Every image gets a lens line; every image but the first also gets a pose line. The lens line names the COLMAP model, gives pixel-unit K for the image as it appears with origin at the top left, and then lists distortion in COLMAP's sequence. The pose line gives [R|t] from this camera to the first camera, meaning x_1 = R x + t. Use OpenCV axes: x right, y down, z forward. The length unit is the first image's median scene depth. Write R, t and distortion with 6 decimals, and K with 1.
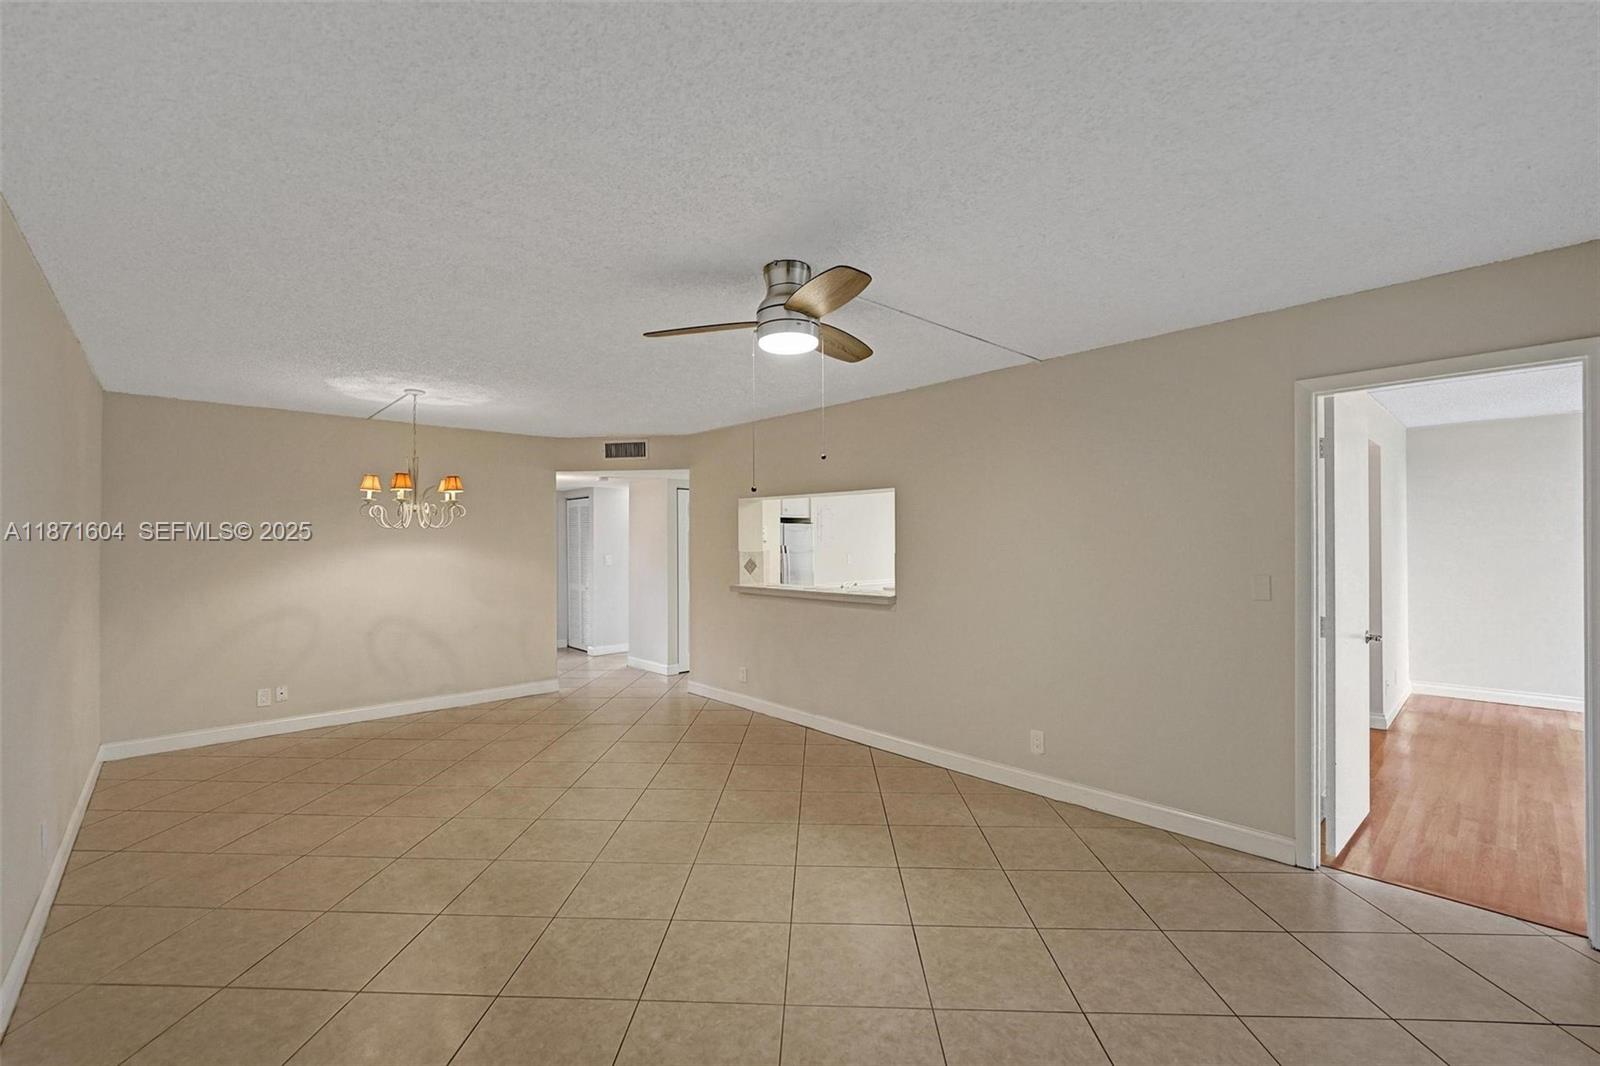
lens RADIAL K [[677.9, 0, 798.3], [0, 677.9, 529.0], [0, 0, 1]] dist [-0.002132, -0.000295]
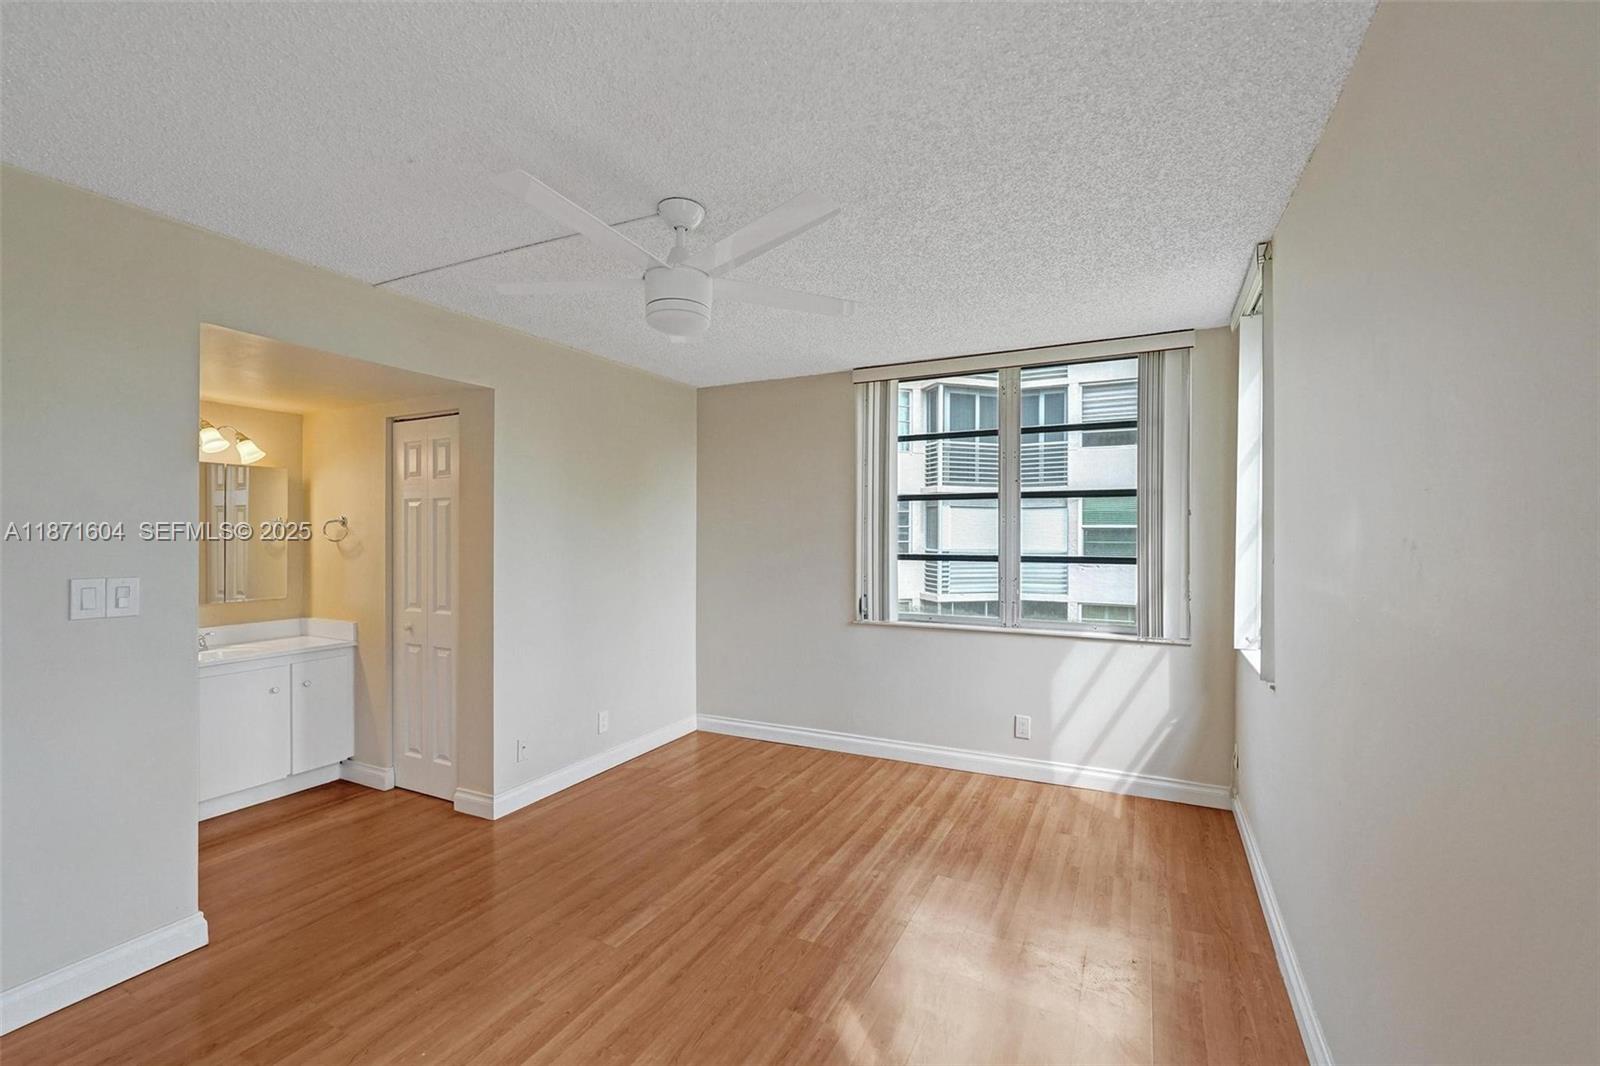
lens RADIAL K [[691.1, 0, 799.8], [0, 691.1, 539.5], [0, 0, 1]] dist [-0.002644, -0.000306]
pose [[0.937026, -0.000488, 0.349258, 1.426001], [-0.004912, 0.999882, 0.014576, 0.005406], [-0.349224, -0.015373, 0.936913, 0.402181]]
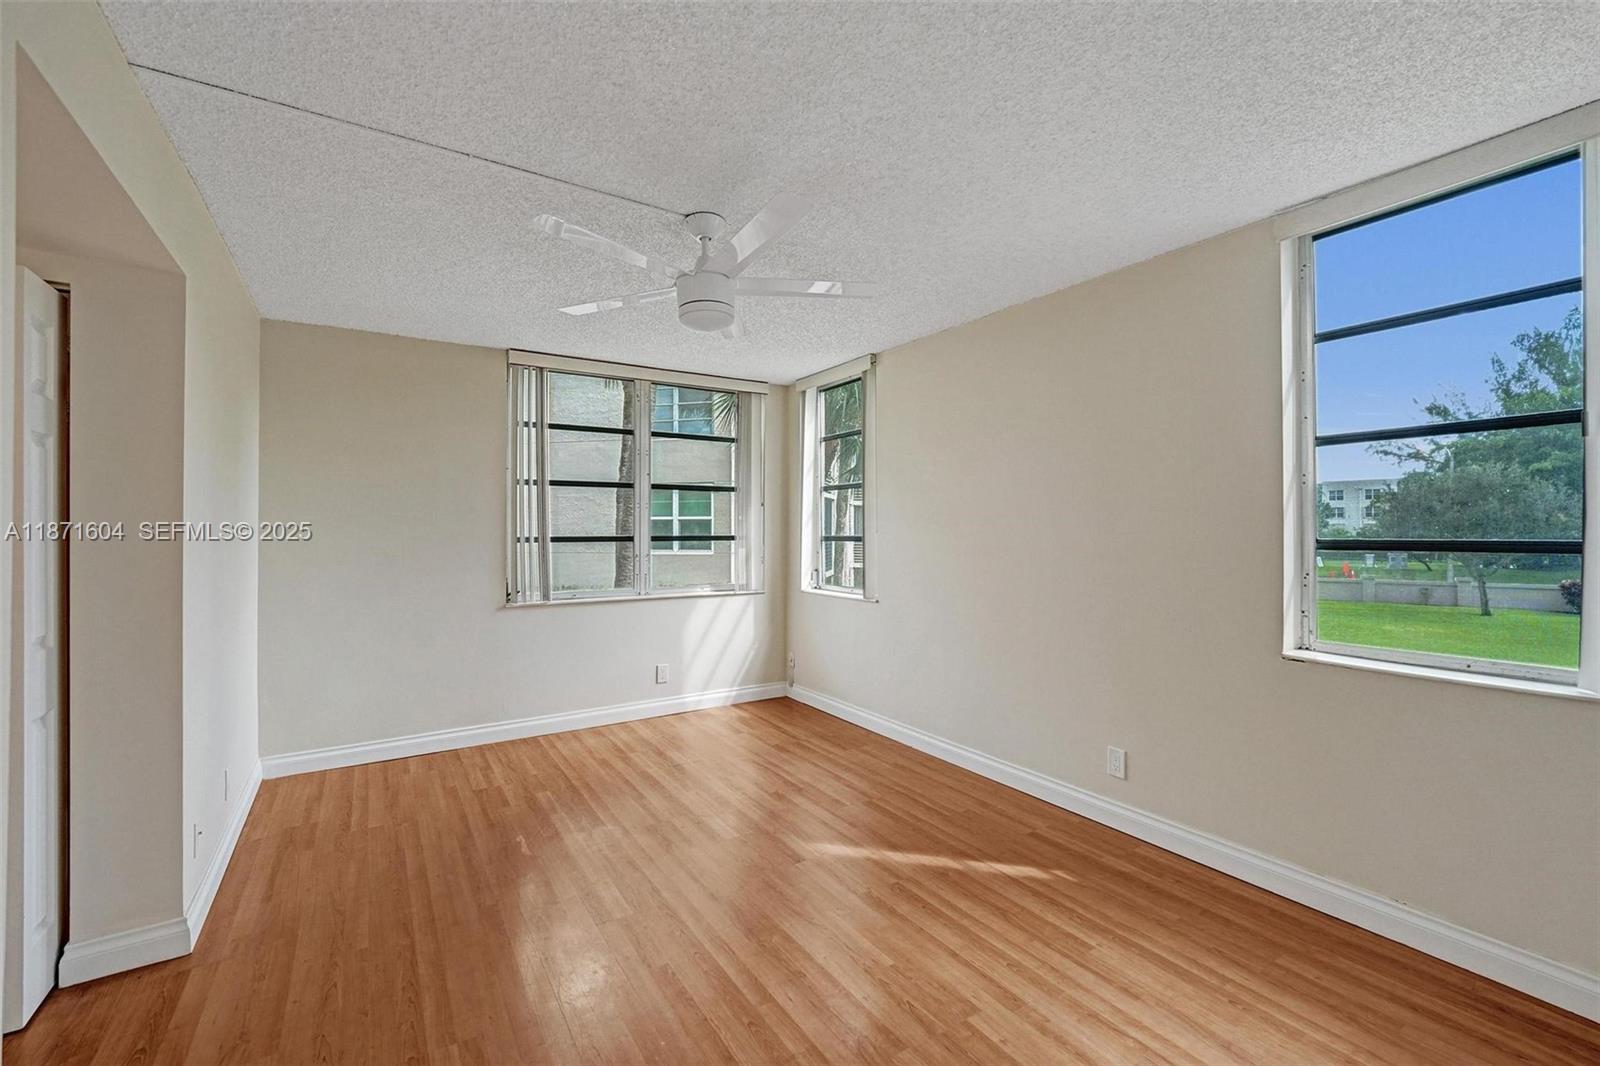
lens RADIAL K [[677.9, 0, 798.3], [0, 677.9, 529.0], [0, 0, 1]] dist [-0.002132, -0.000295]
pose [[0.180300, 0.002326, 0.983609, 0.809609], [-0.005014, 0.999986, -0.001446, 0.037569], [-0.983599, -0.004671, 0.180310, 0.850598]]
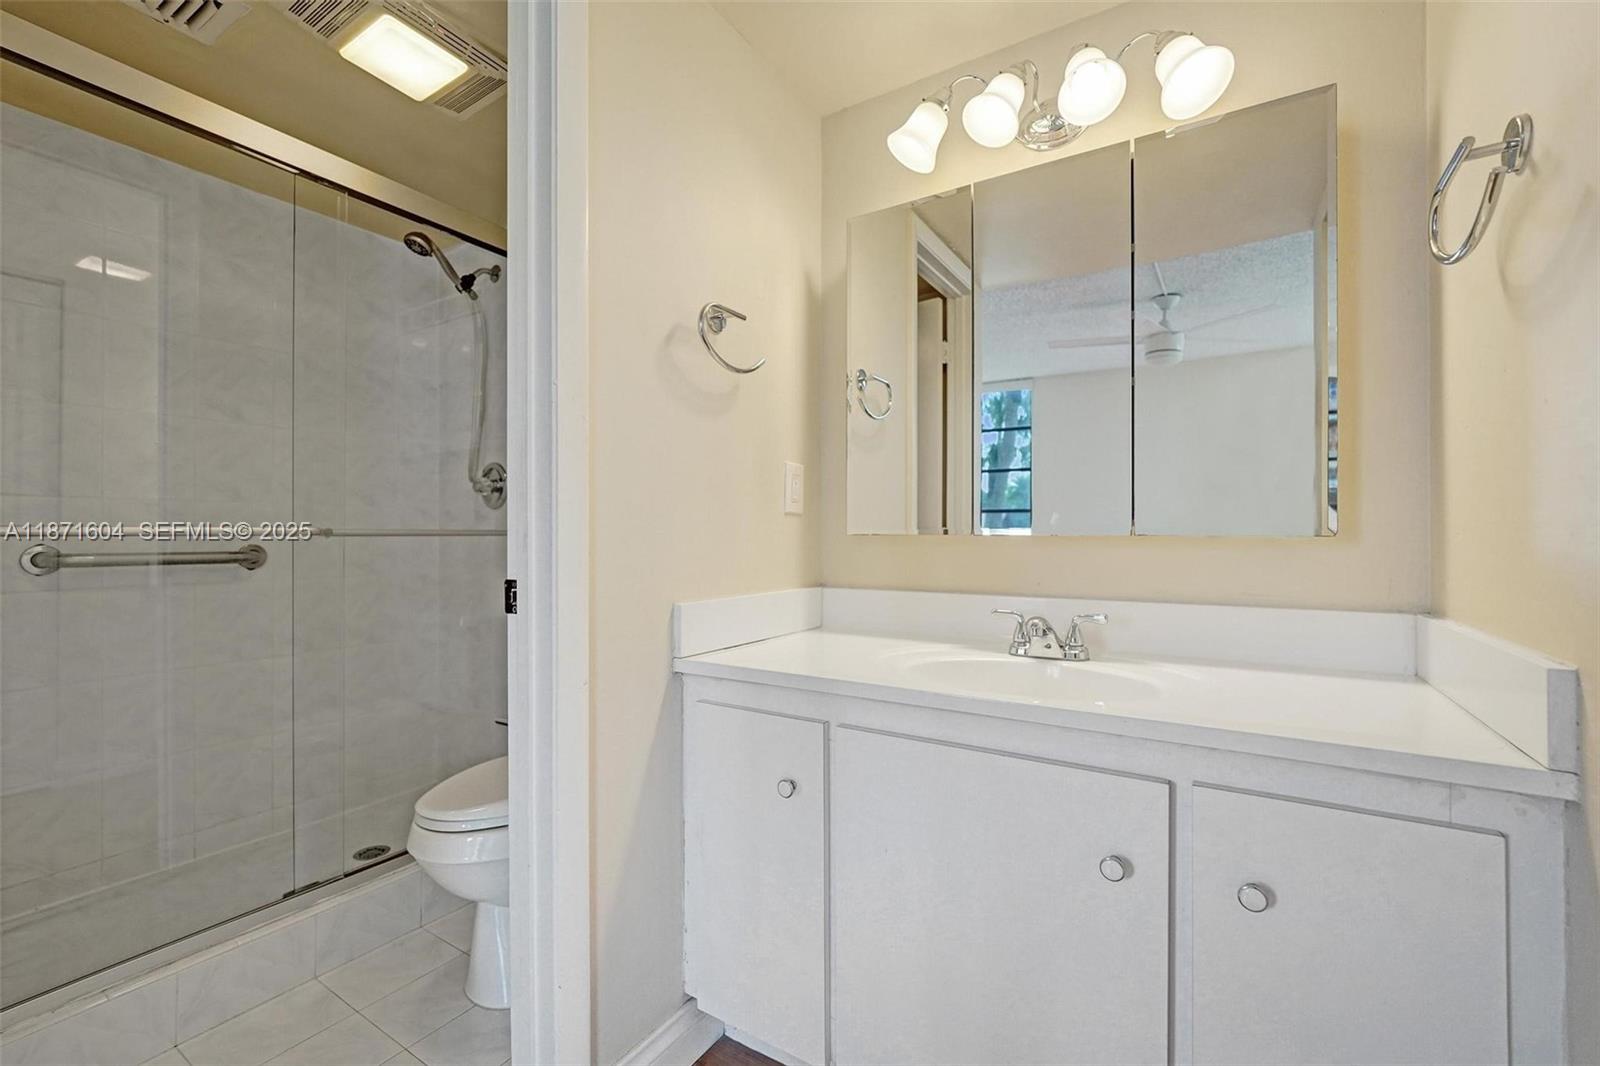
lens RADIAL K [[677.9, 0, 798.3], [0, 677.9, 529.0], [0, 0, 1]] dist [-0.002132, -0.000295]
pose [[0.250996, -0.000611, -0.967988, 1.259664], [0.007605, 0.999970, 0.001340, 0.127238], [0.967958, -0.007698, 0.250993, 1.534151]]
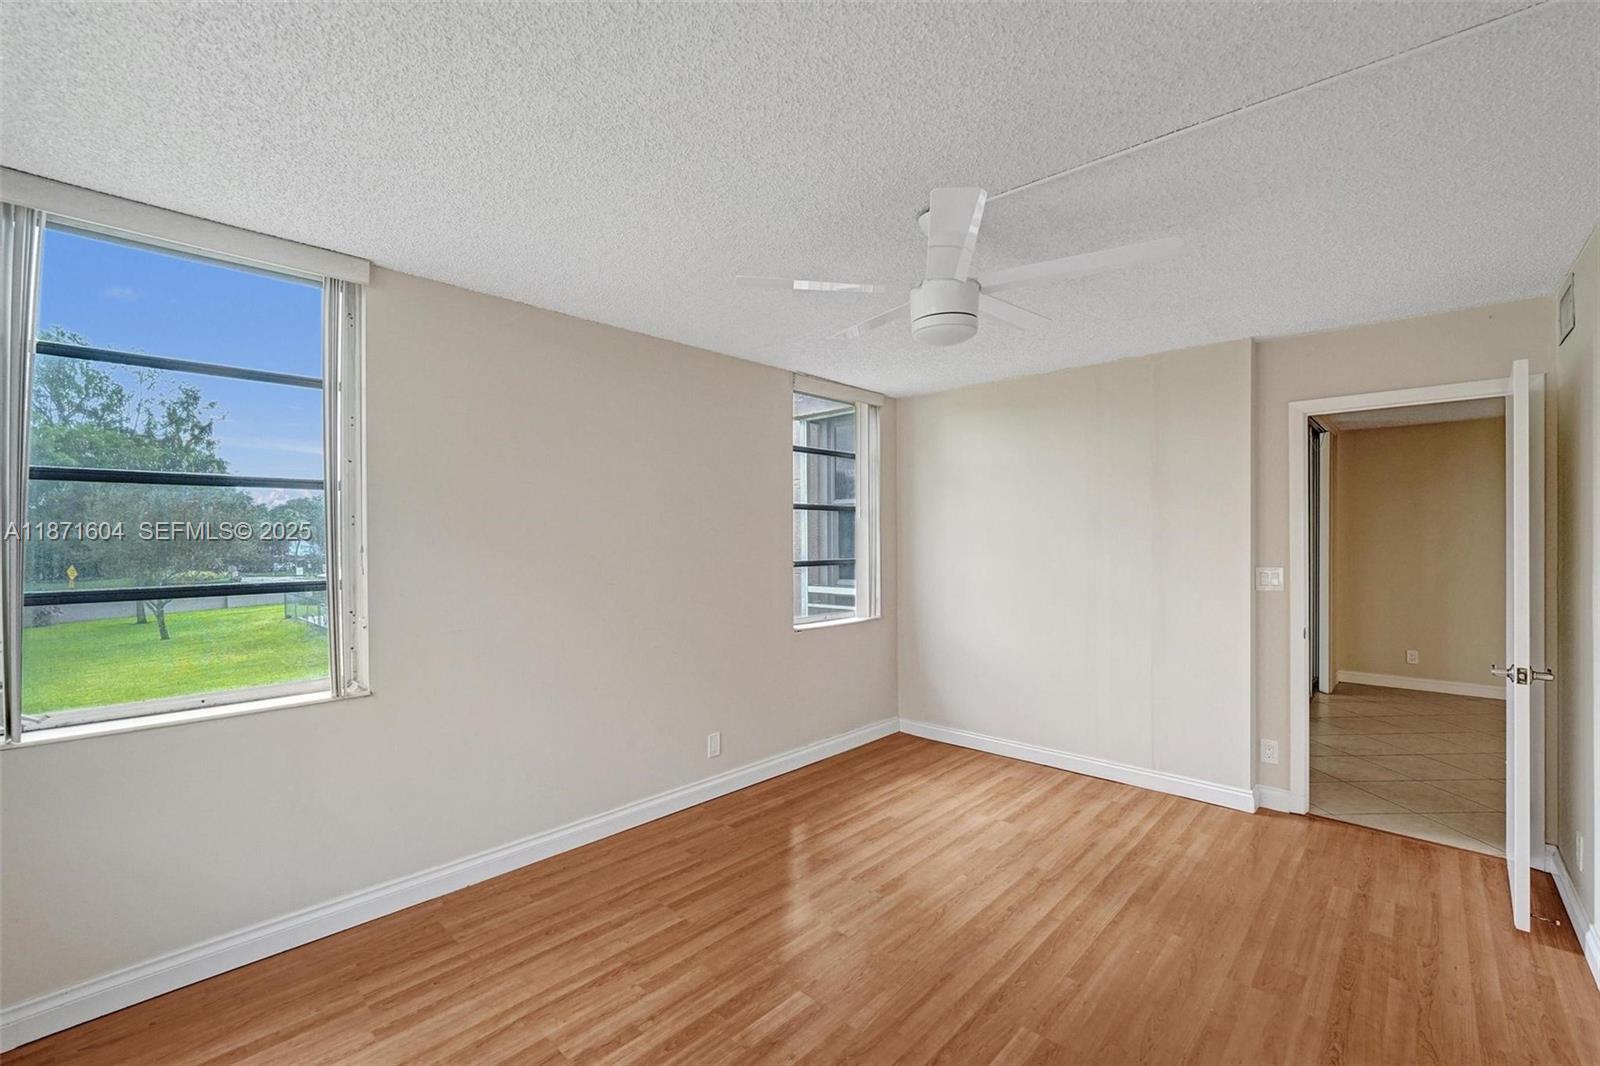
lens RADIAL K [[677.9, 0, 798.3], [0, 677.9, 529.0], [0, 0, 1]] dist [-0.002132, -0.000295]
pose [[-0.997714, 0.002400, -0.067529, 1.746086], [0.003745, 0.999797, -0.019799, 0.008387], [0.067468, -0.020007, -0.997521, 1.772512]]
